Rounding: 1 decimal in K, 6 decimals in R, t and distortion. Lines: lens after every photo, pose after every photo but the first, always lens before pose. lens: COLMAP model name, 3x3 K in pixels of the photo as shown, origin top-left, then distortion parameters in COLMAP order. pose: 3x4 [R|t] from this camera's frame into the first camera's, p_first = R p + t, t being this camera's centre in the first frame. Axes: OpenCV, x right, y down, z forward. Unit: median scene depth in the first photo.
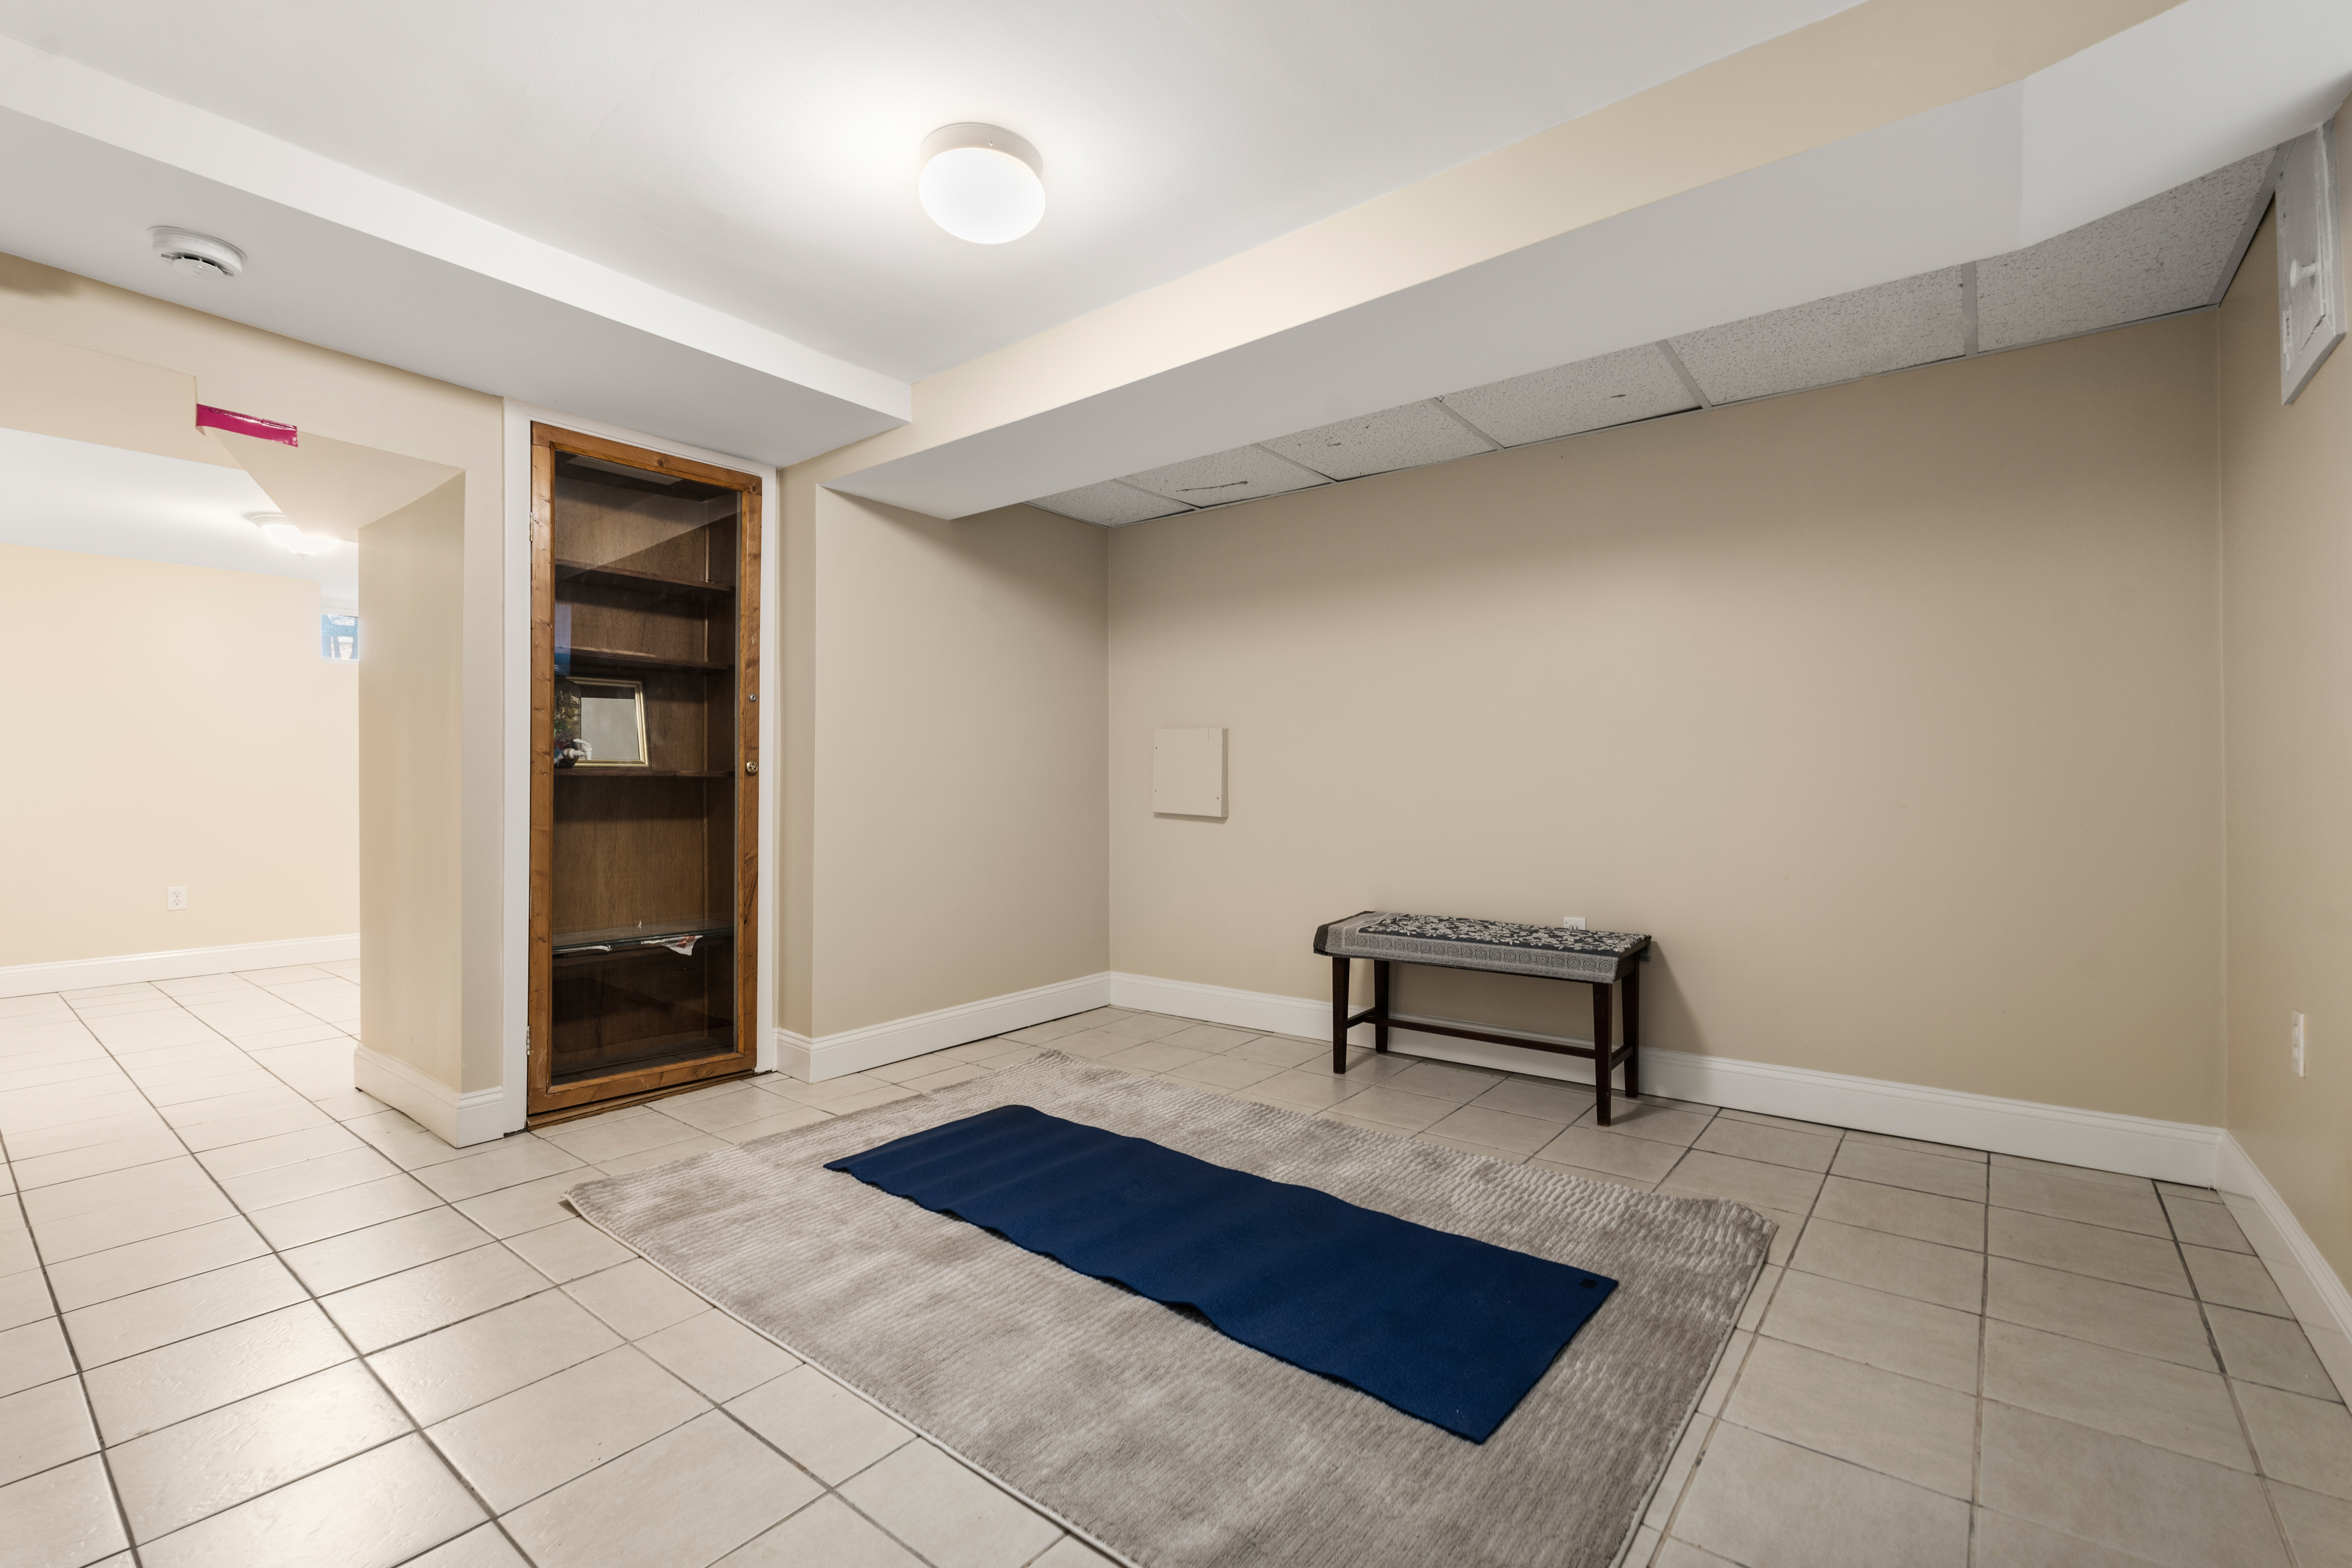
lens RADIAL K [[1041.0, 0, 1166.9], [0, 1041.0, 786.7], [0, 0, 1]] dist [-0.001101, -0.000197]
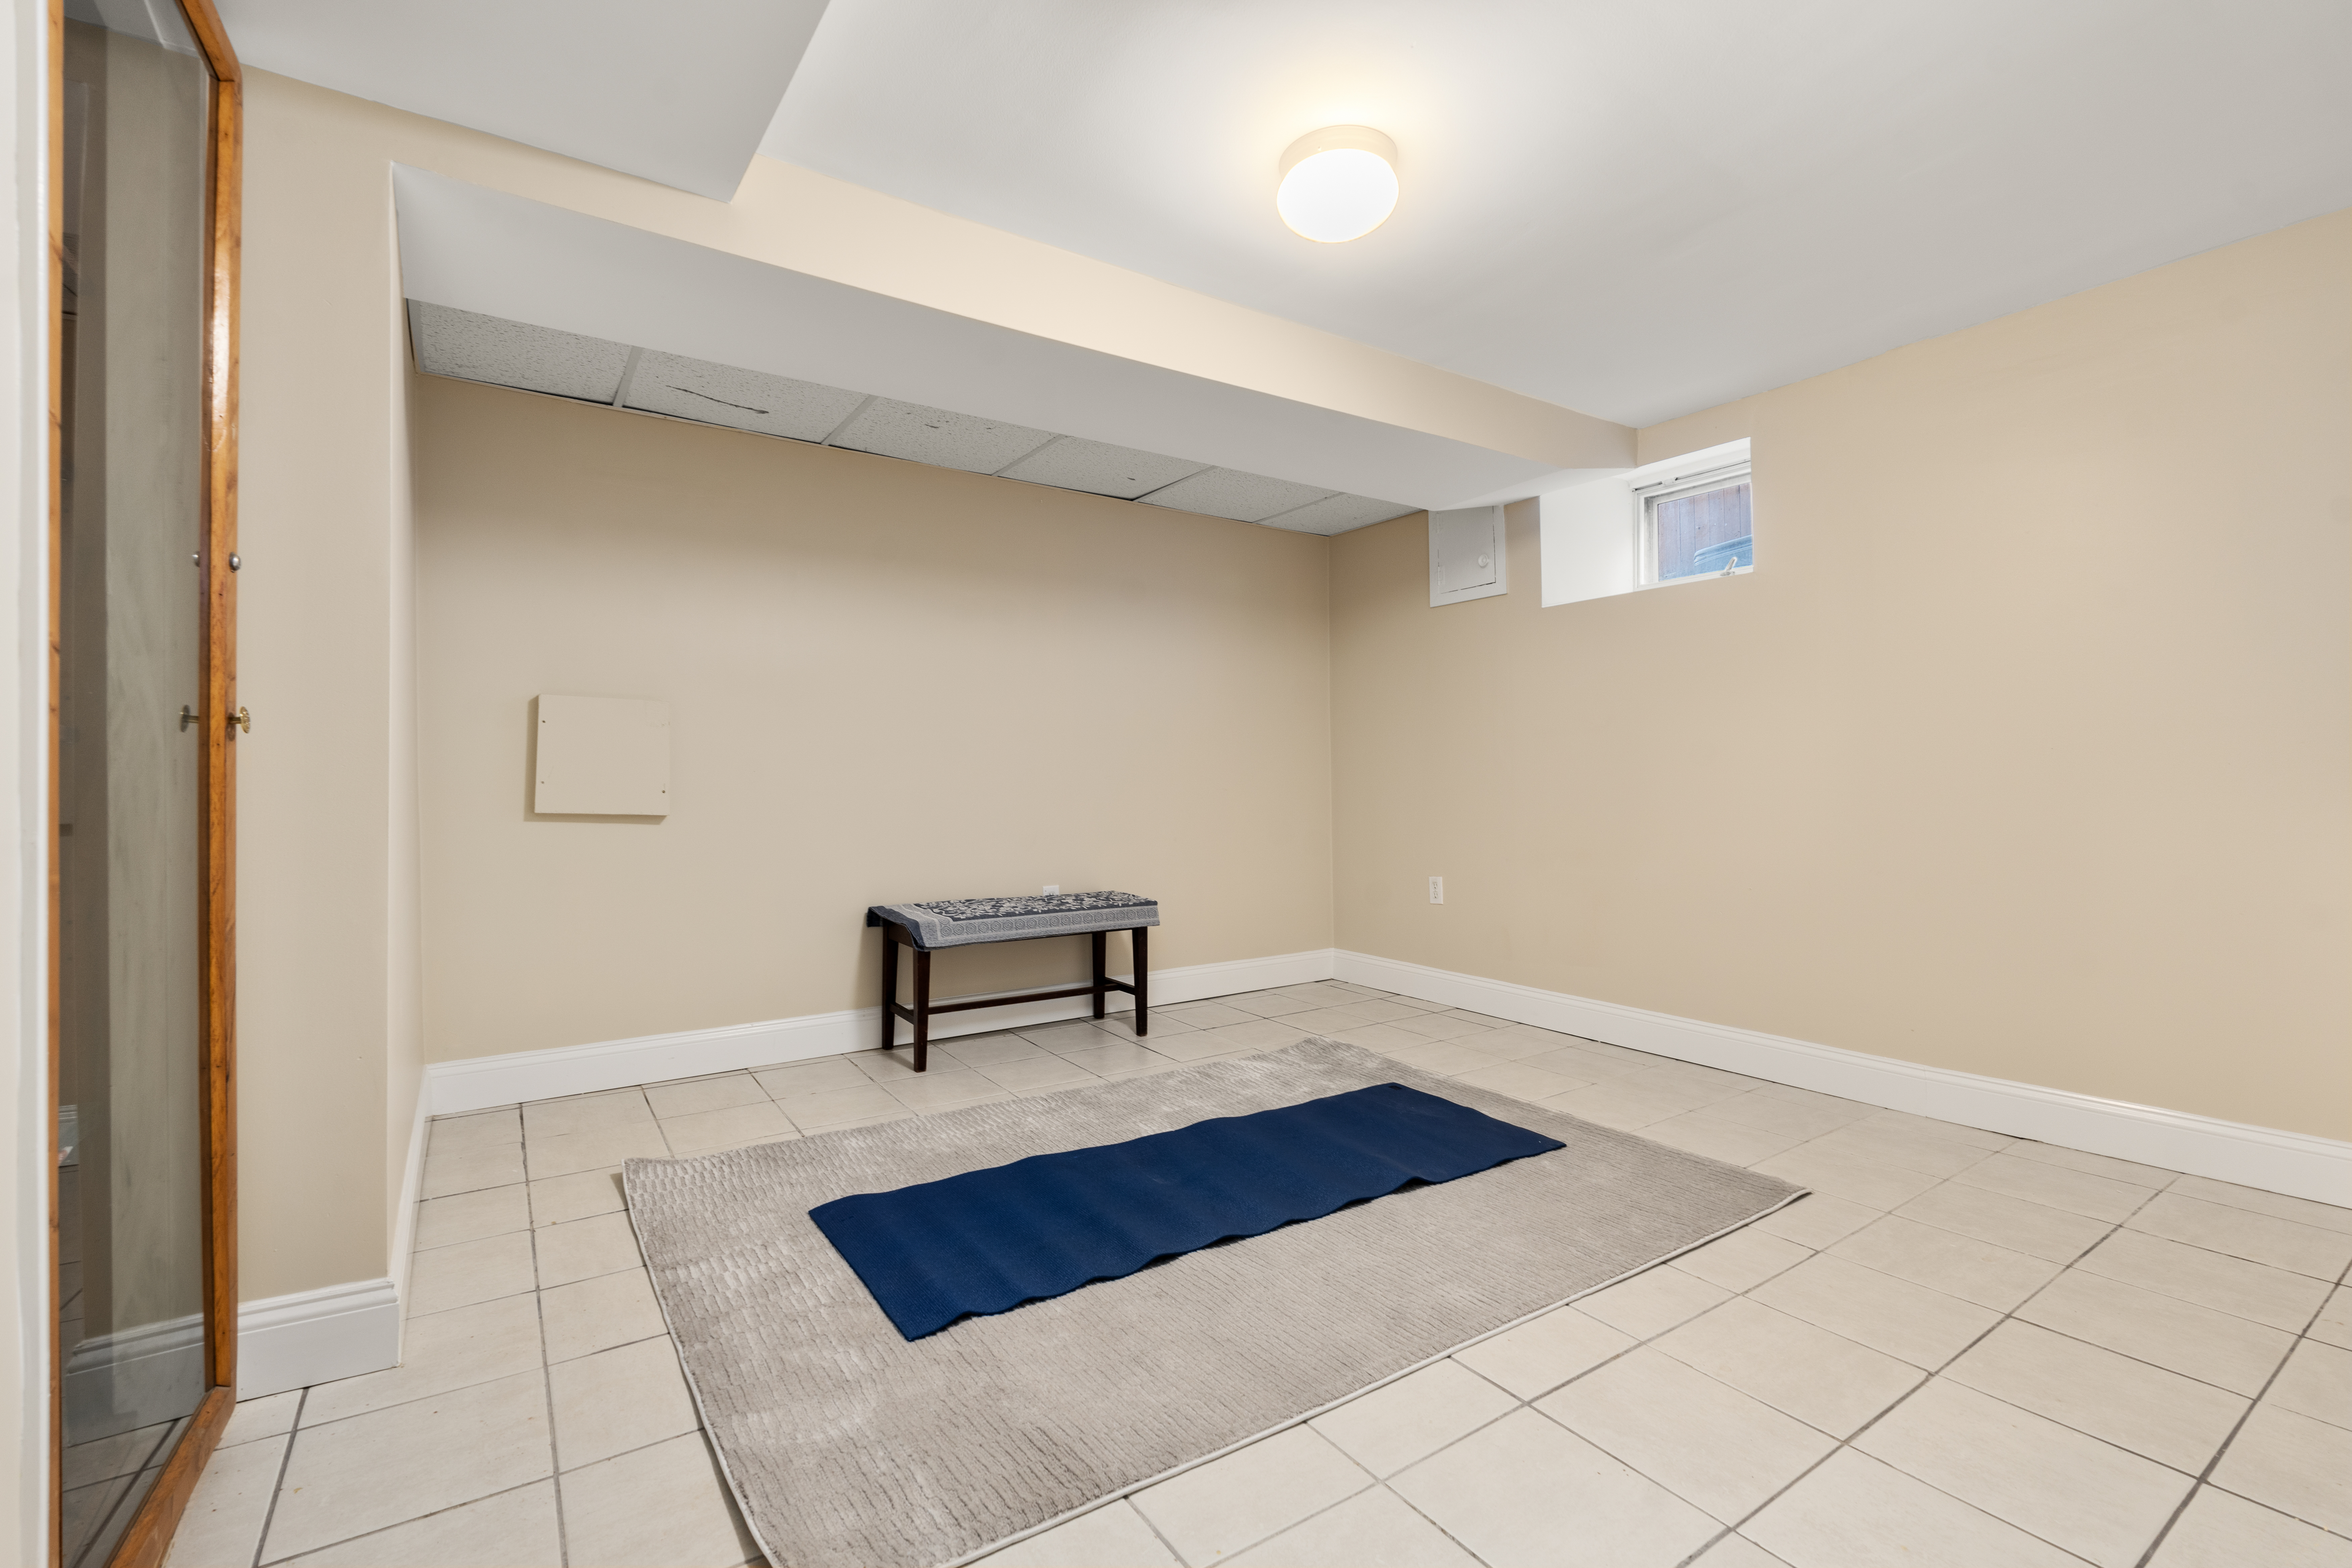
lens RADIAL K [[1041.0, 0, 1166.9], [0, 1041.0, 786.7], [0, 0, 1]] dist [-0.001101, -0.000197]
pose [[0.298654, -0.005936, 0.954343, -0.848441], [-0.000256, 0.999980, 0.006300, 0.003280], [-0.954362, -0.002126, 0.298646, 0.594729]]
